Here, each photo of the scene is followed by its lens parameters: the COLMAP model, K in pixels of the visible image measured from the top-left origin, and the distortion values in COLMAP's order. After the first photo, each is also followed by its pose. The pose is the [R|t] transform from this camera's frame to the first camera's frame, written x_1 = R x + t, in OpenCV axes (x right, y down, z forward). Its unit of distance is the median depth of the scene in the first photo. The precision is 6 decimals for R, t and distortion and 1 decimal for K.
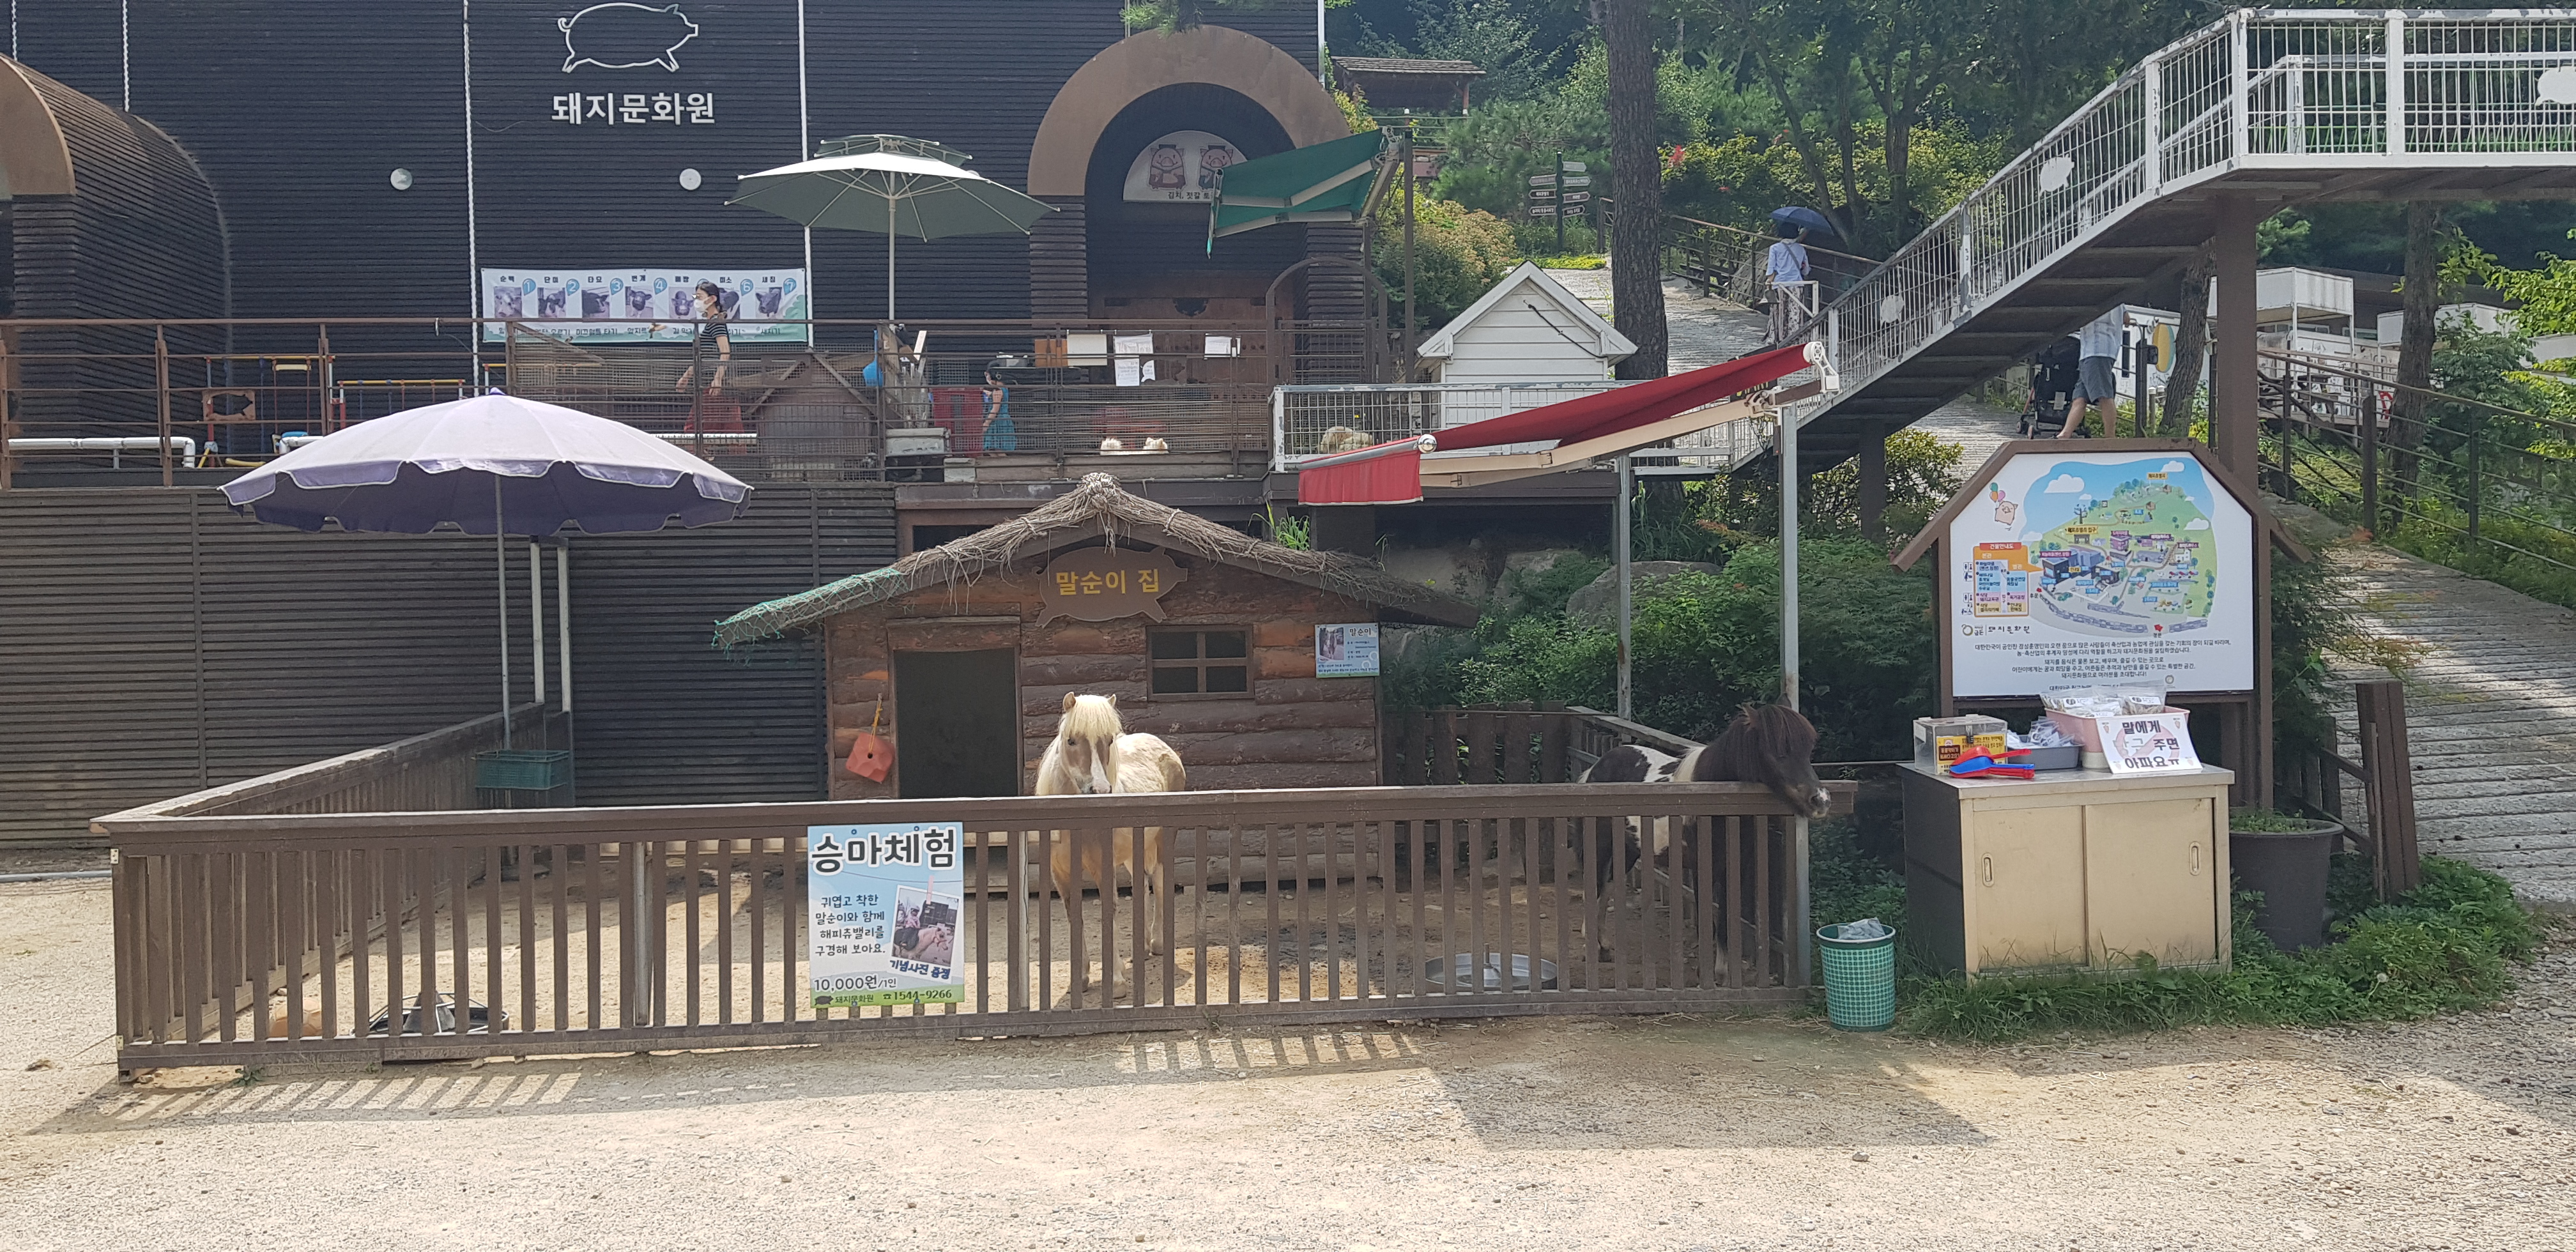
lens RADIAL K [[2030.6, 0, 1281.2], [0, 2030.6, 634.3], [0, 0, 1]] dist [0.014614, -0.030776]
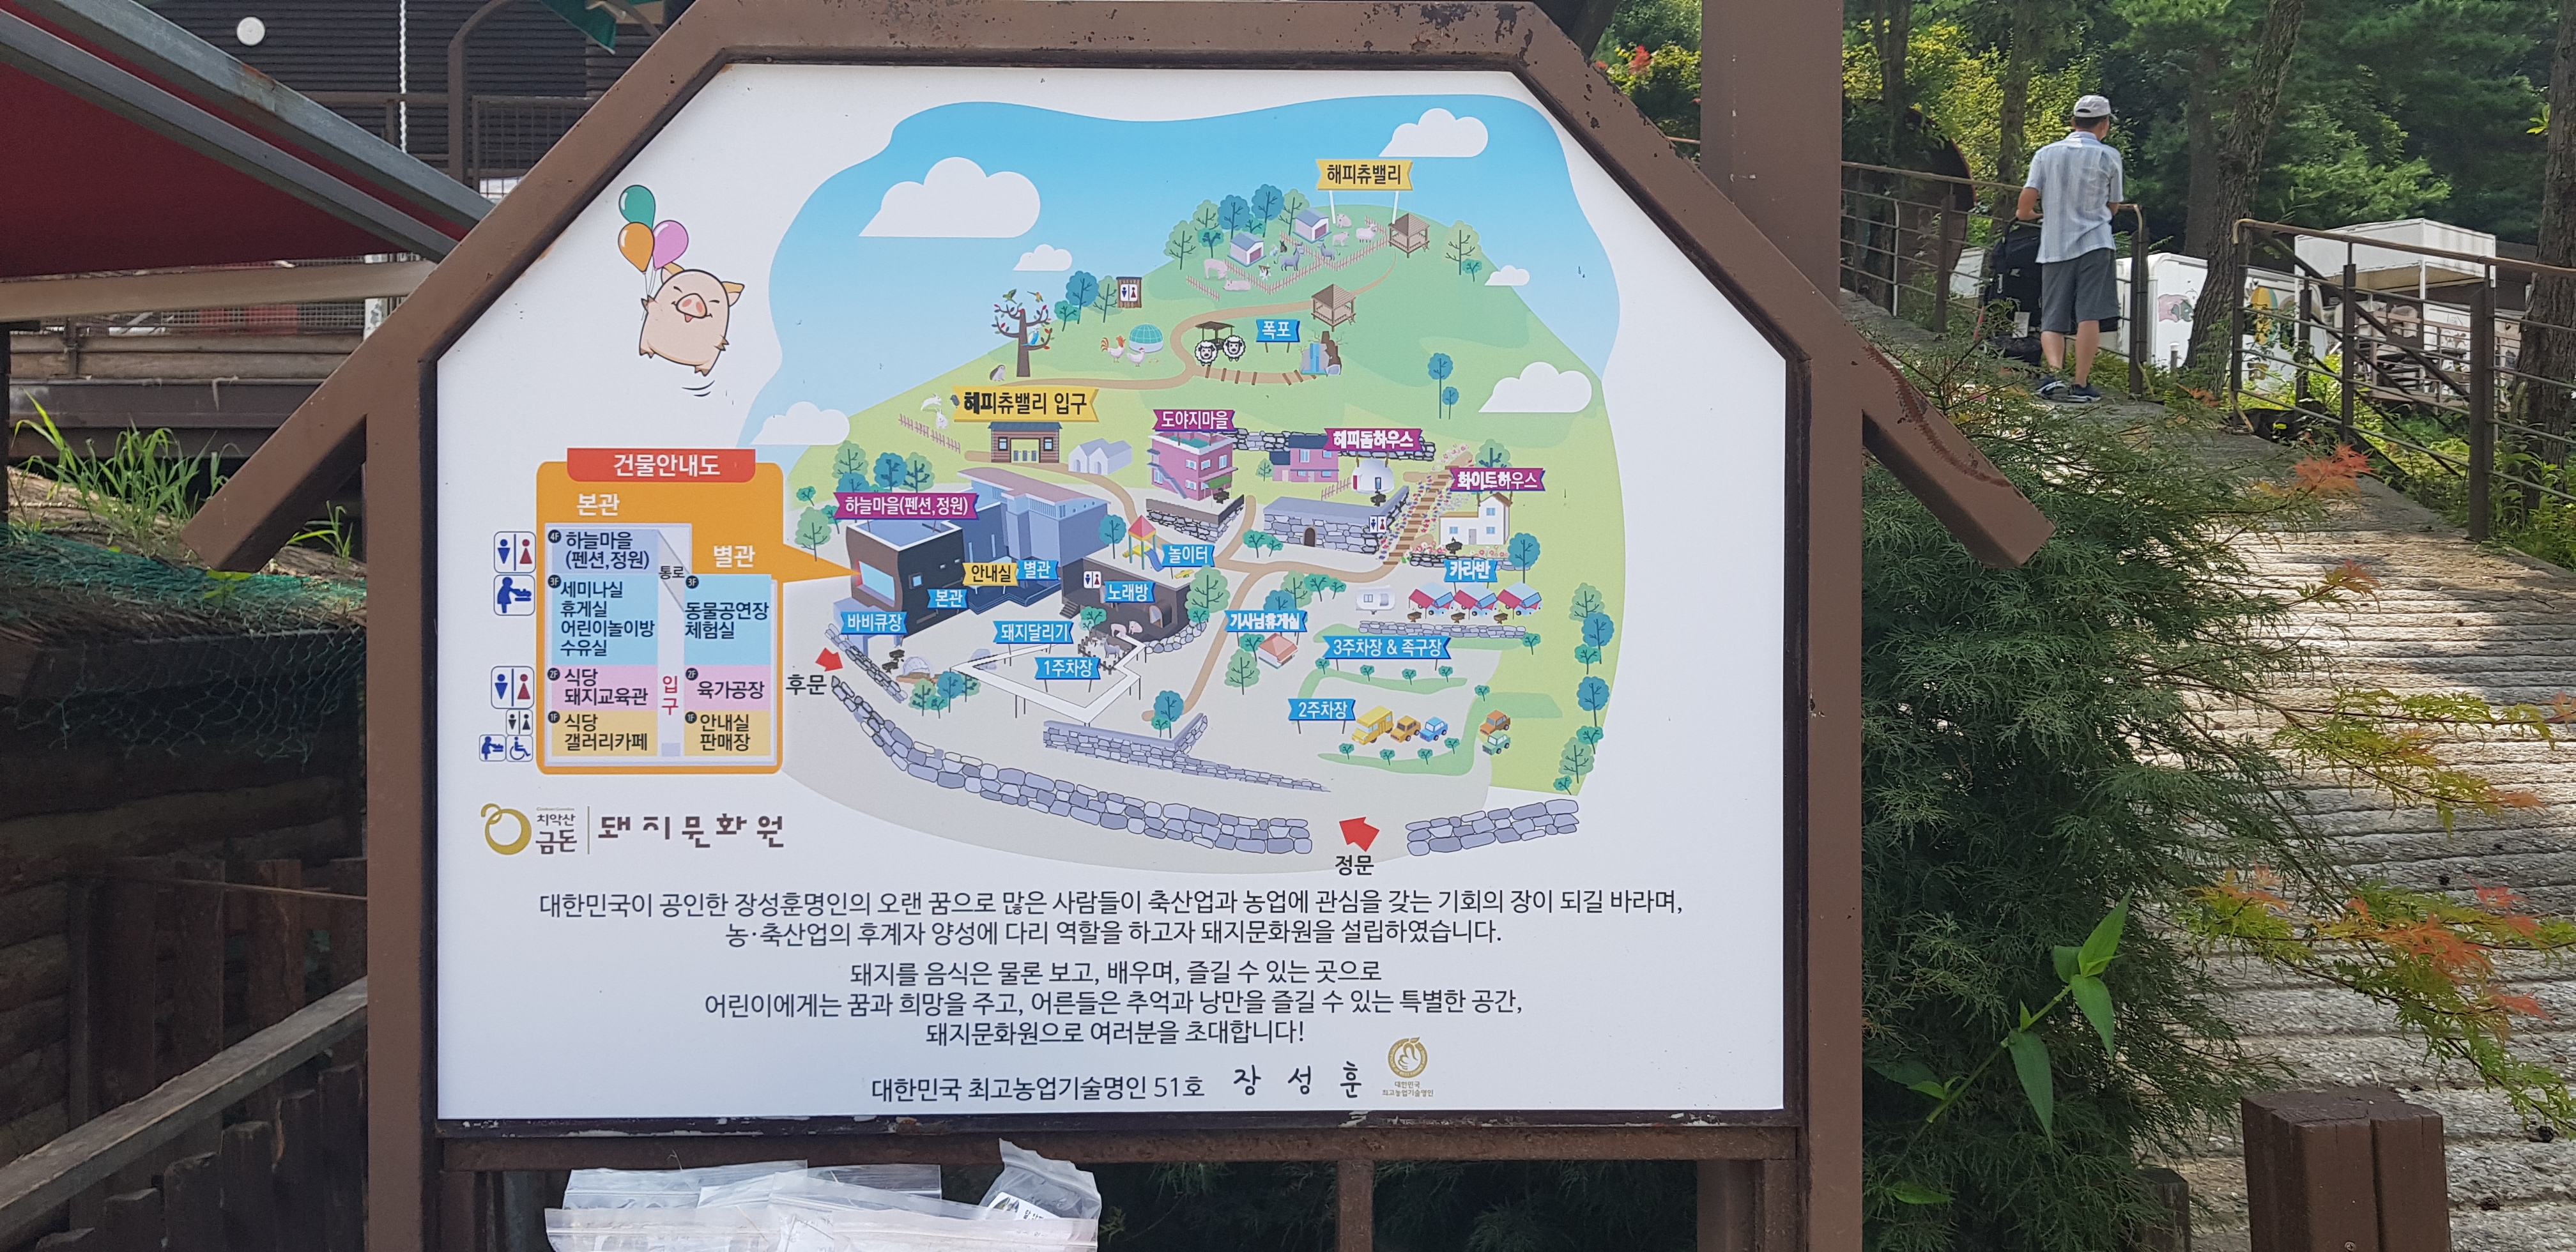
lens RADIAL K [[2030.6, 0, 1303.2], [0, 2030.6, 621.4], [0, 0, 1]] dist [0.014614, -0.030776]
pose [[0.998633, 0.021632, -0.047590, 0.435569], [-0.021700, 0.999764, -0.000907, -0.026905], [0.047559, 0.001939, 0.998867, 0.770244]]
